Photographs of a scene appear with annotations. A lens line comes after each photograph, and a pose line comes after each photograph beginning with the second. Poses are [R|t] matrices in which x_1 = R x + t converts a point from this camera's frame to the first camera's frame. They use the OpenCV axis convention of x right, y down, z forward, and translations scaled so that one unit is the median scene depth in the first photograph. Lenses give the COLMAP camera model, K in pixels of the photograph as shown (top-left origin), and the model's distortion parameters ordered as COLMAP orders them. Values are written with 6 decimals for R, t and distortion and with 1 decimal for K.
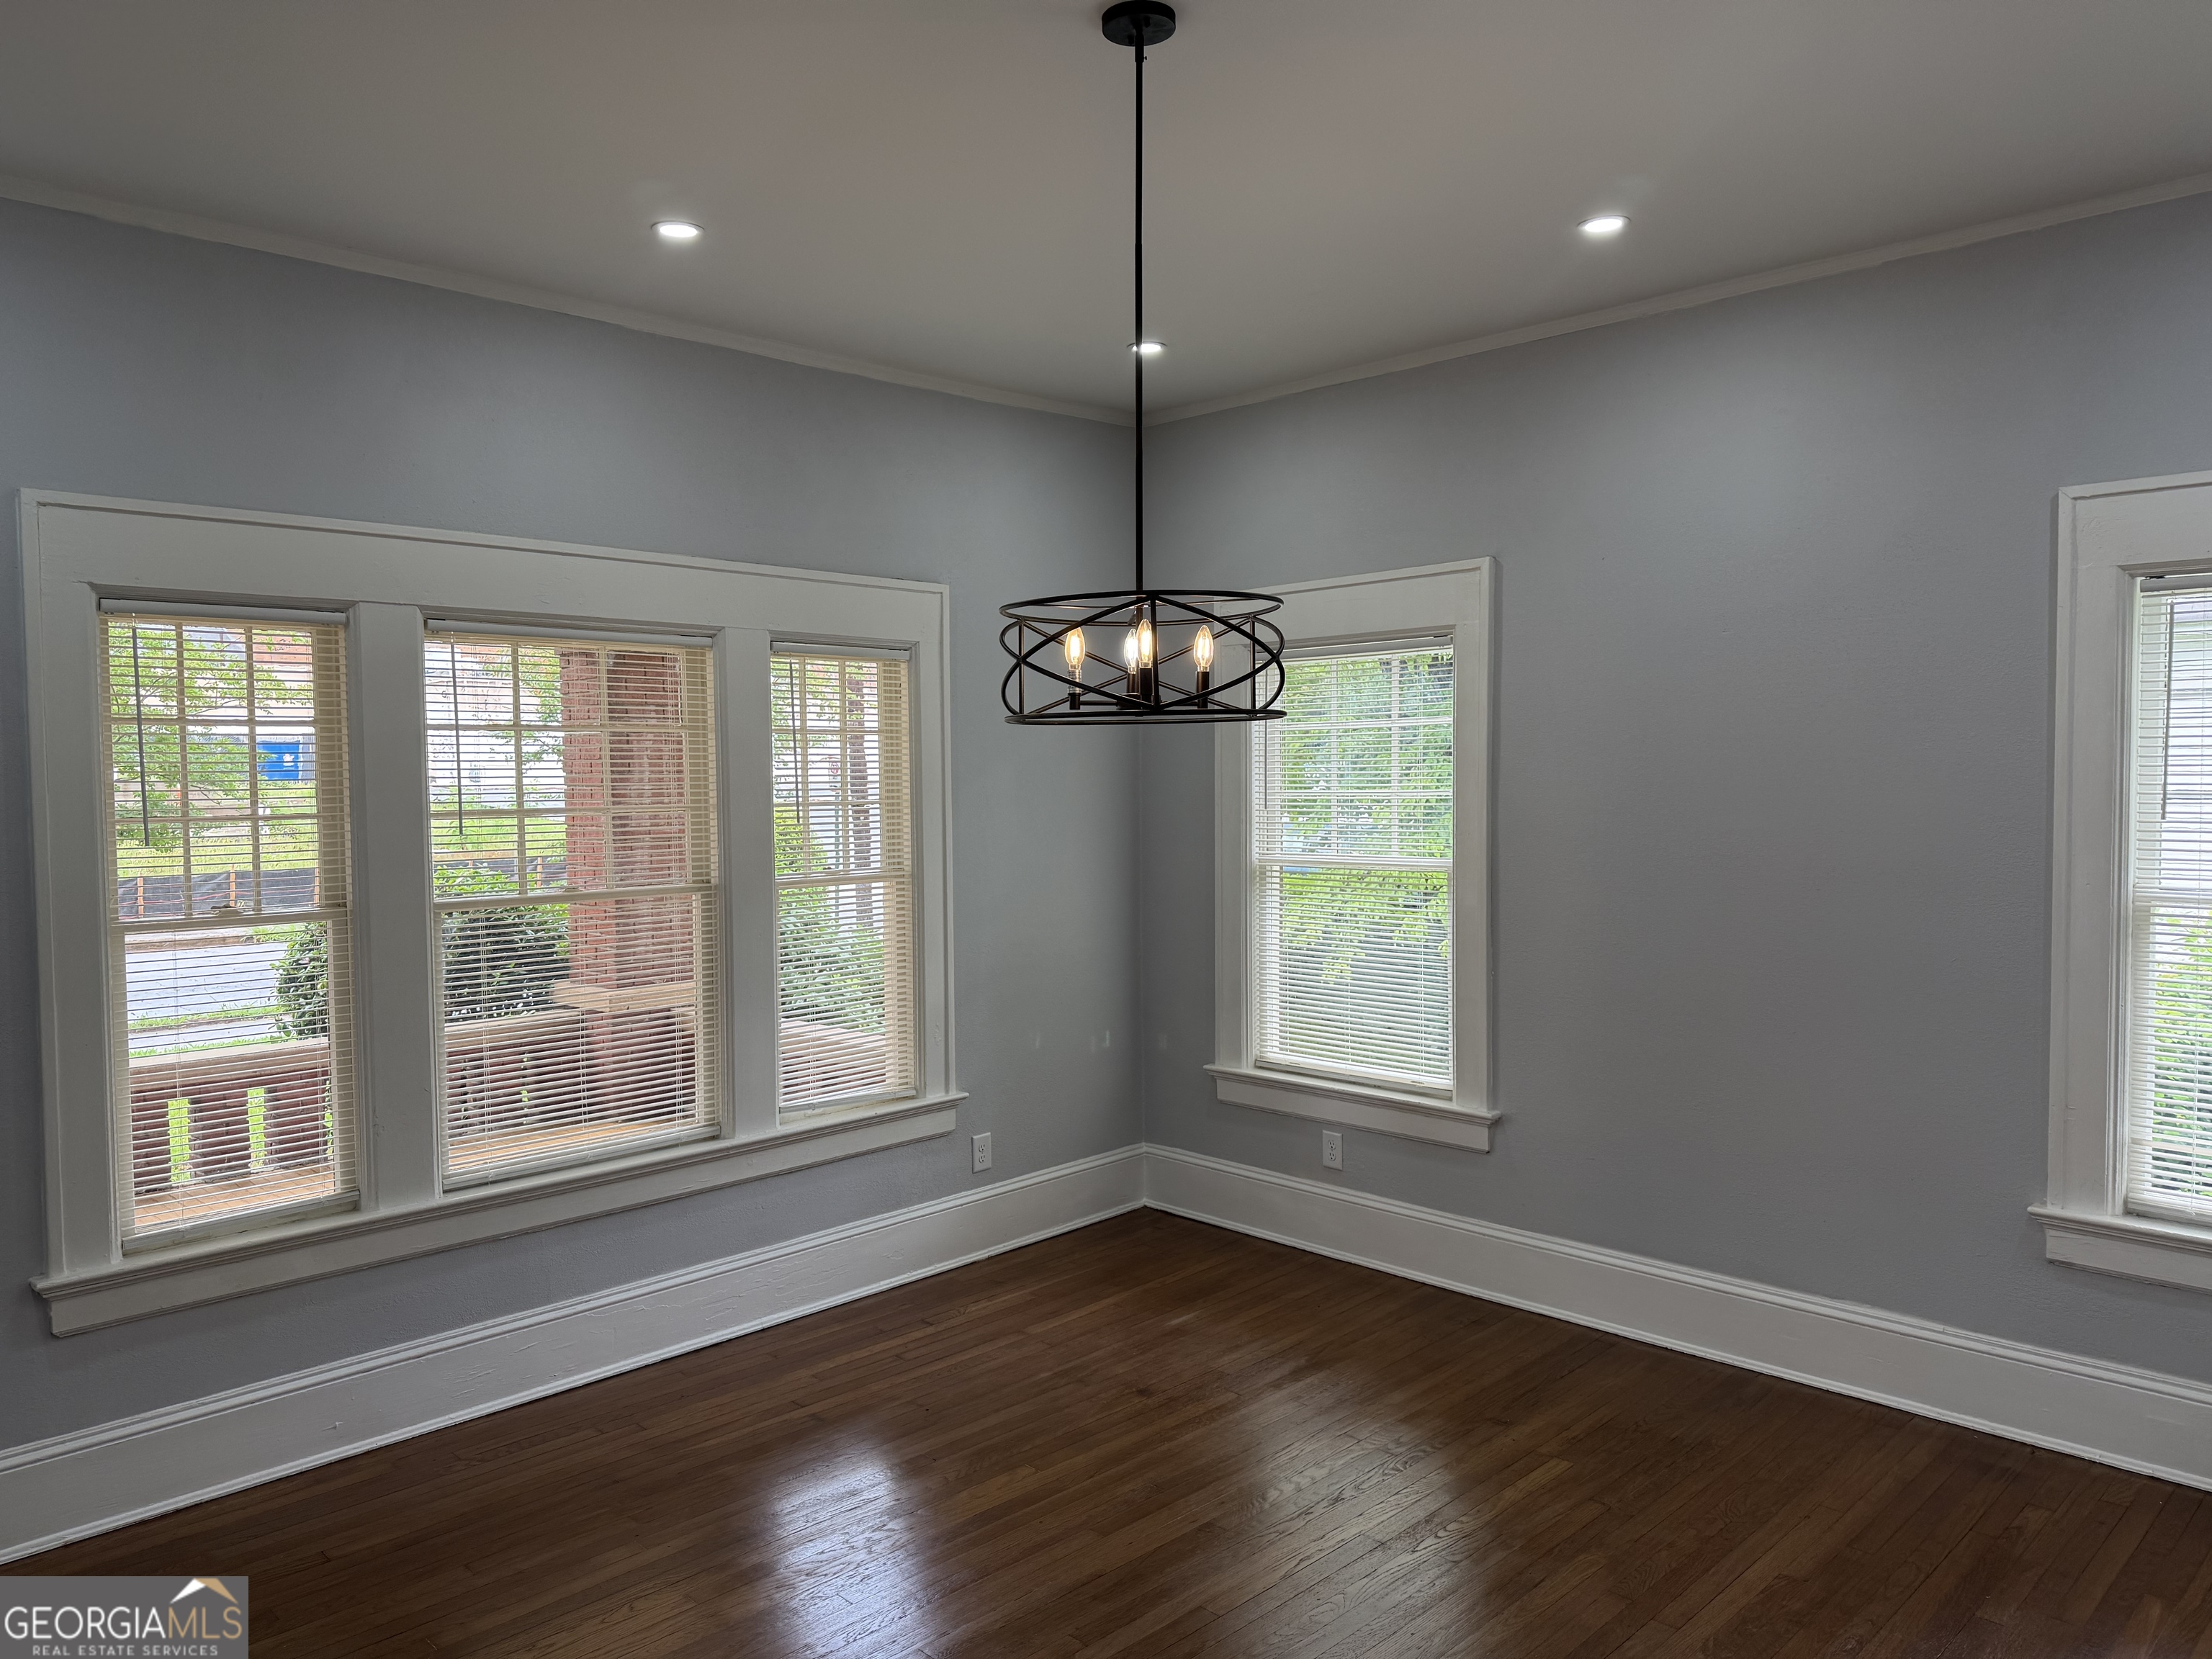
lens RADIAL K [[1543.9, 0, 1106.0], [0, 1543.9, 829.5], [0, 0, 1]] dist [0.031732, -0.000355]
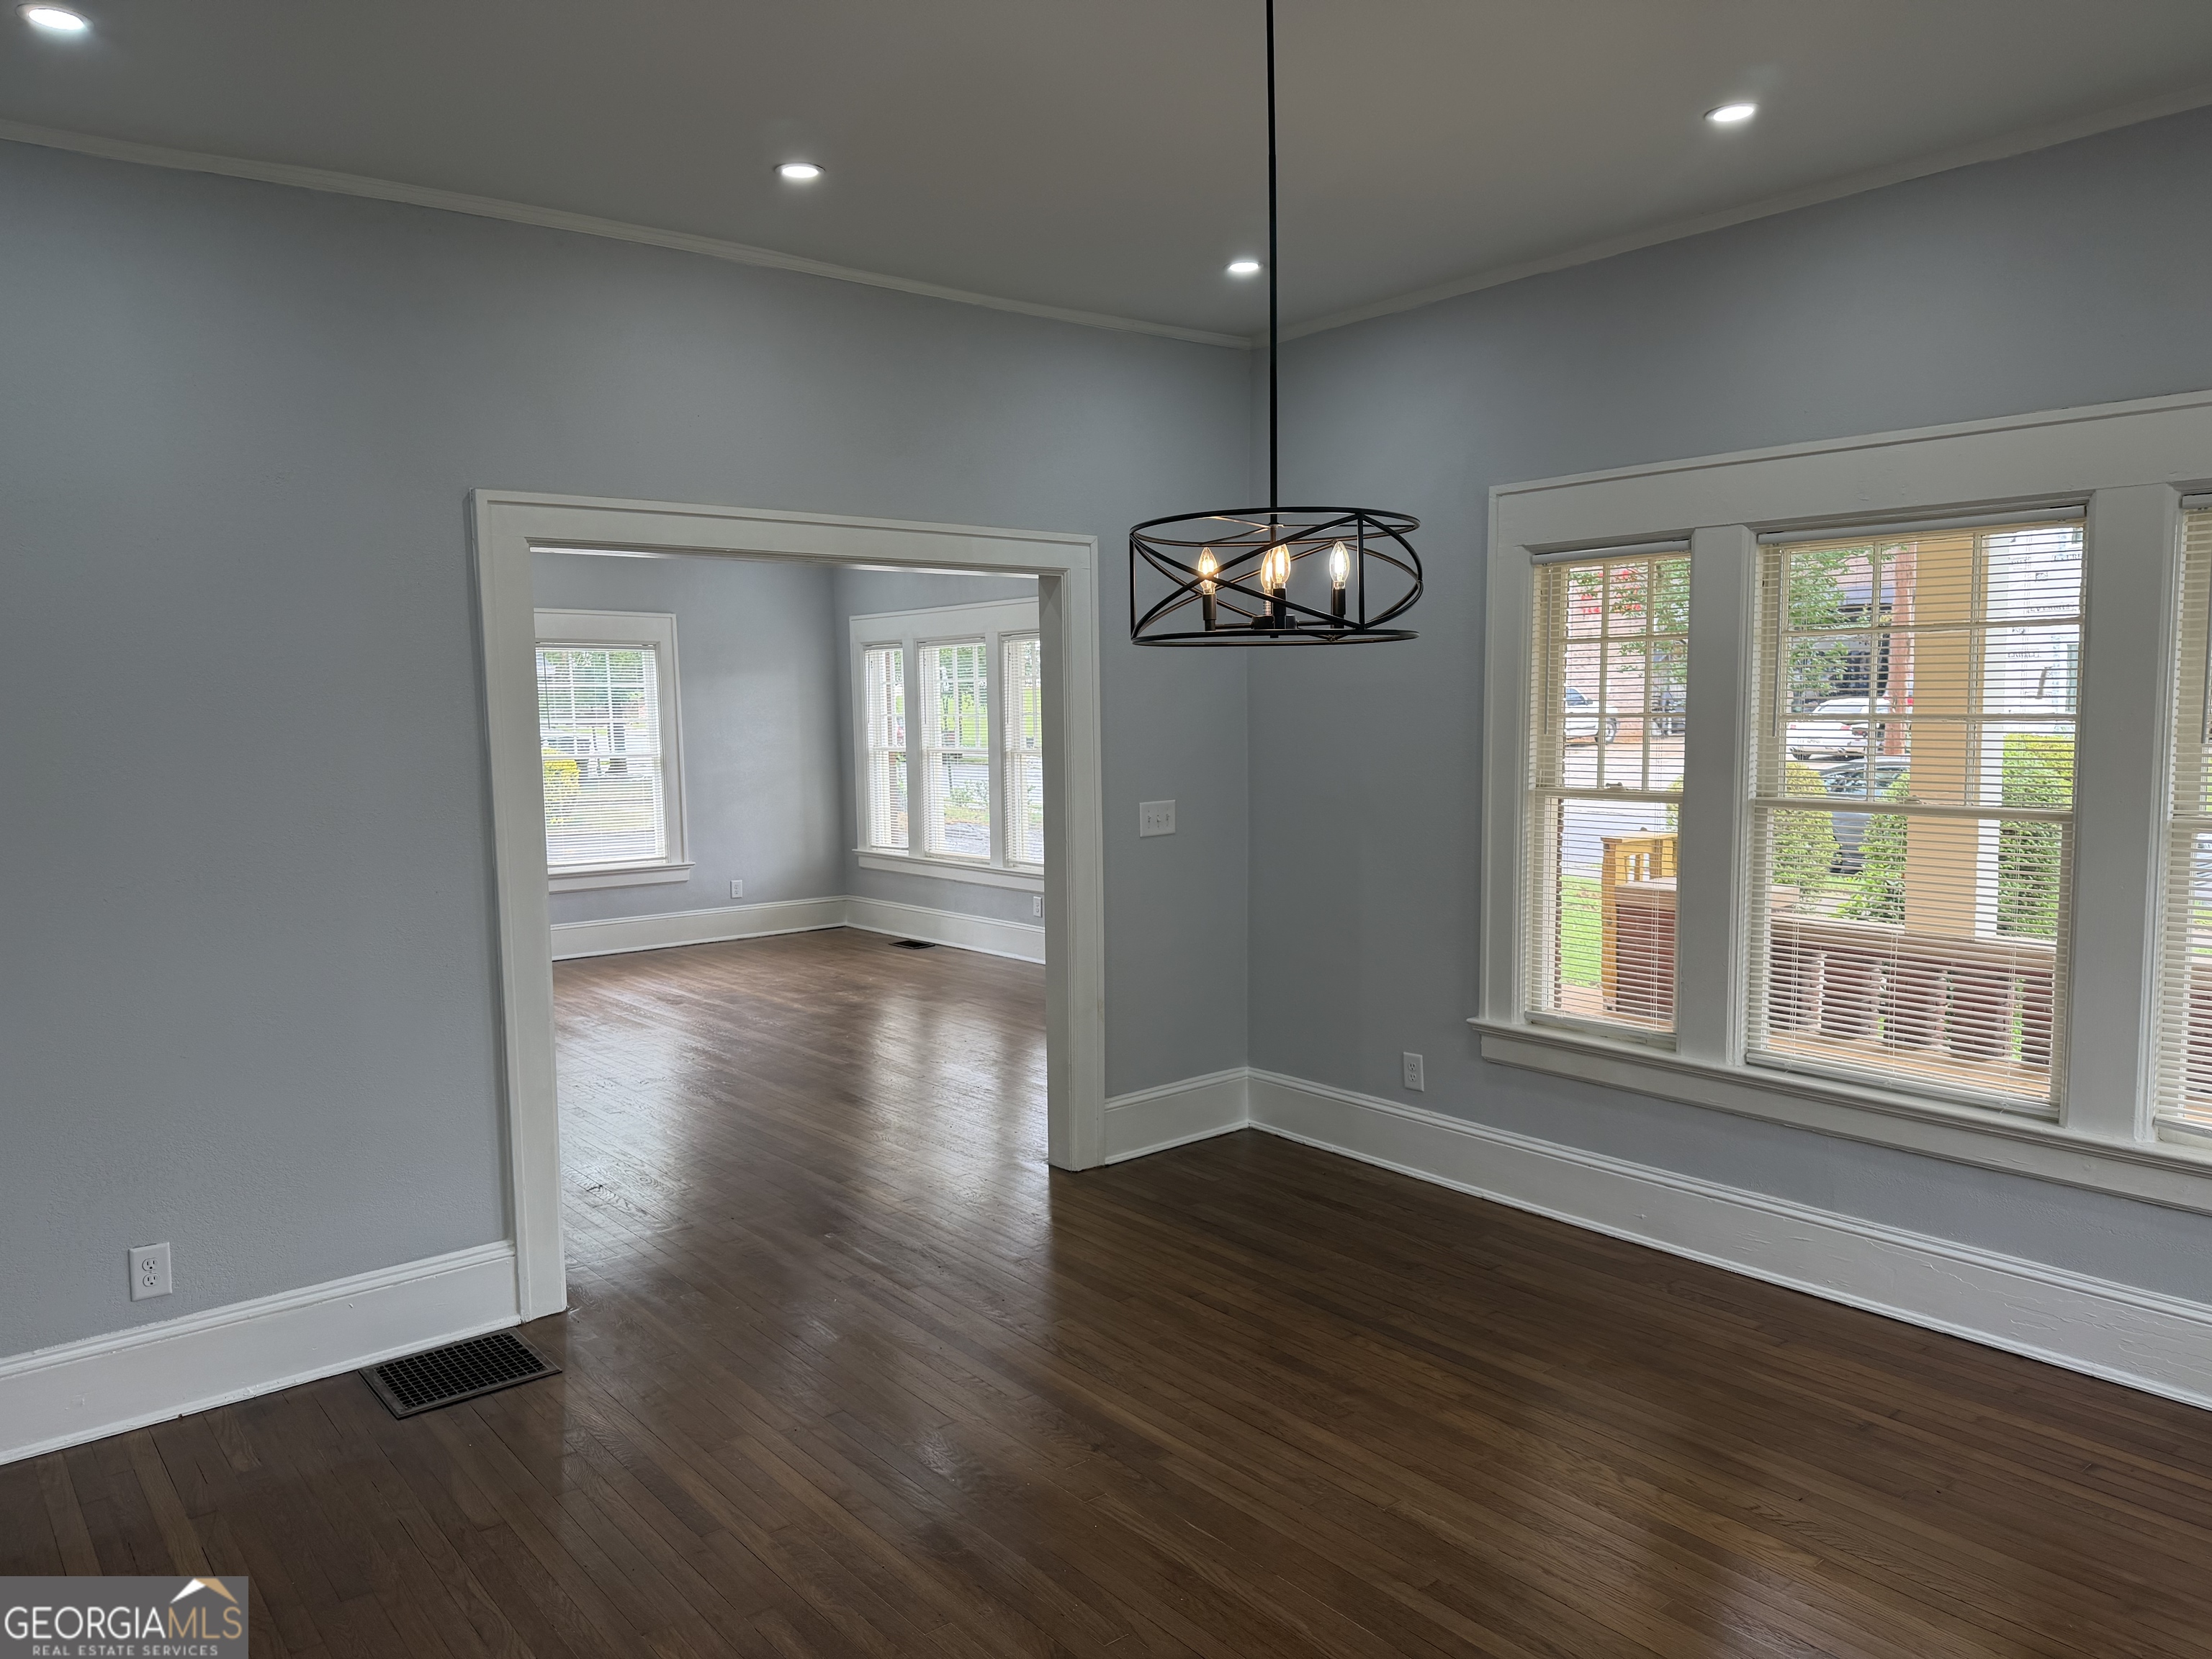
lens RADIAL K [[1531.1, 0, 1106.0], [0, 1531.1, 829.5], [0, 0, 1]] dist [-0.008405, 0.001848]
pose [[-0.082443, 0.105324, -0.991015, 0.691378], [-0.023695, 0.993912, 0.107603, -0.037350], [0.996314, 0.032354, -0.079446, 0.662732]]
